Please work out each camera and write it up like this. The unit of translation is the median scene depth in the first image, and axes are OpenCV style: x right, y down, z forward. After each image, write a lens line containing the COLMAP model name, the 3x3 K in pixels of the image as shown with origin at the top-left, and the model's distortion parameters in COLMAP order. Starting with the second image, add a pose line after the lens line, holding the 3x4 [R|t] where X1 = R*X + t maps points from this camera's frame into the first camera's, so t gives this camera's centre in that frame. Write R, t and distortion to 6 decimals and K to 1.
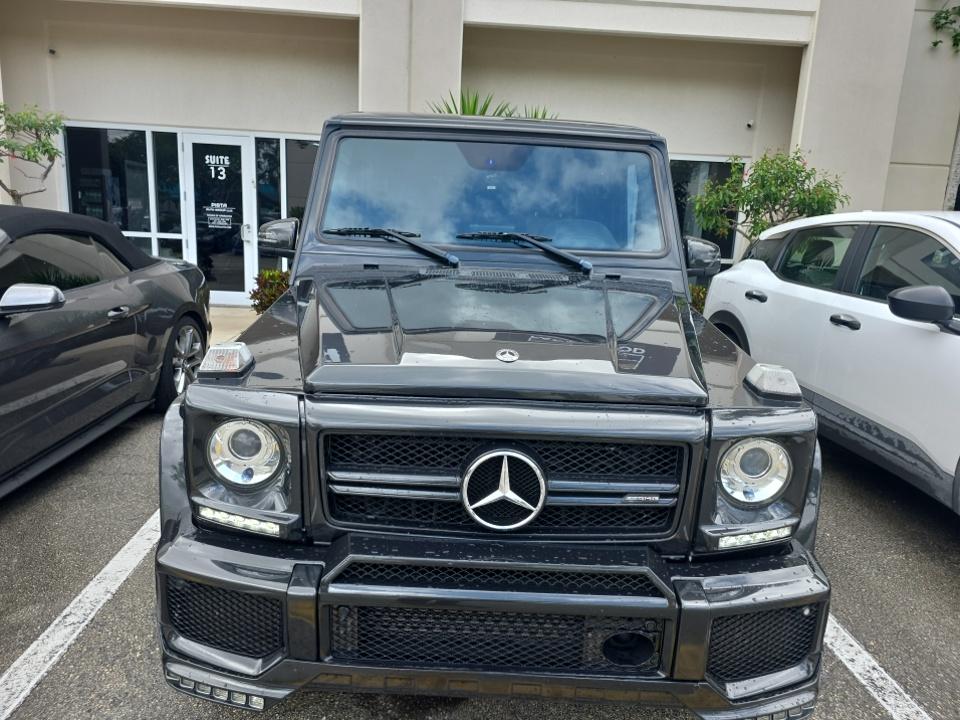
lens RADIAL K [[649.0, 0, 485.6], [0, 649.0, 345.2], [0, 0, 1]] dist [0.038566, -0.029544]
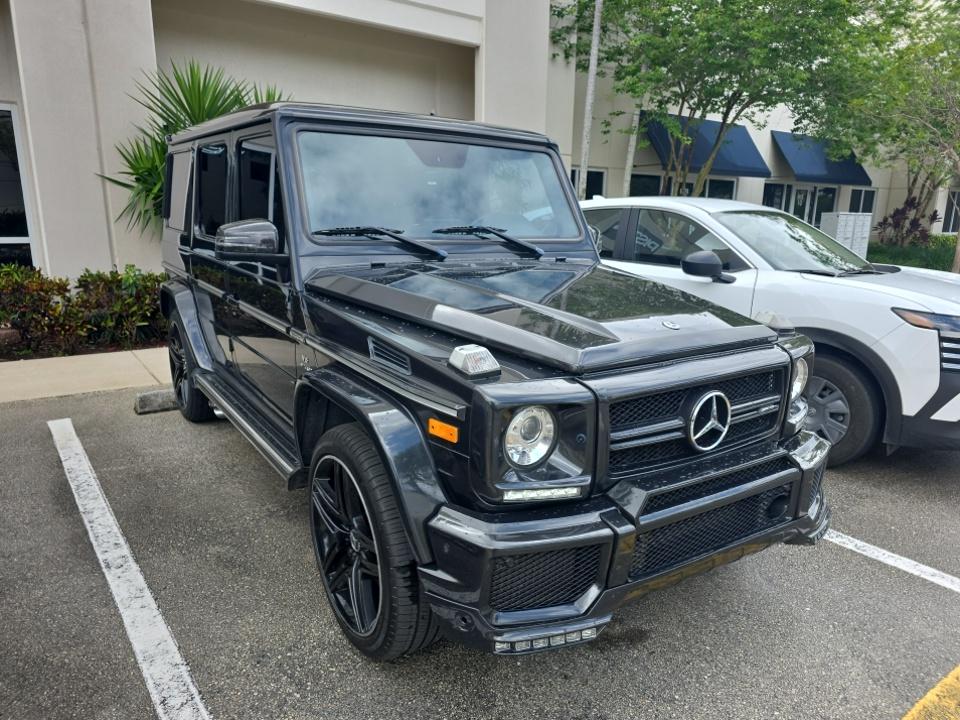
lens RADIAL K [[640.9, 0, 501.5], [0, 640.9, 350.5], [0, 0, 1]] dist [0.054487, -0.000181]
pose [[0.832439, -0.140954, 0.535889, -1.033870], [0.116128, 0.990006, 0.080010, -0.084594], [-0.541811, -0.004371, 0.840489, 0.085660]]
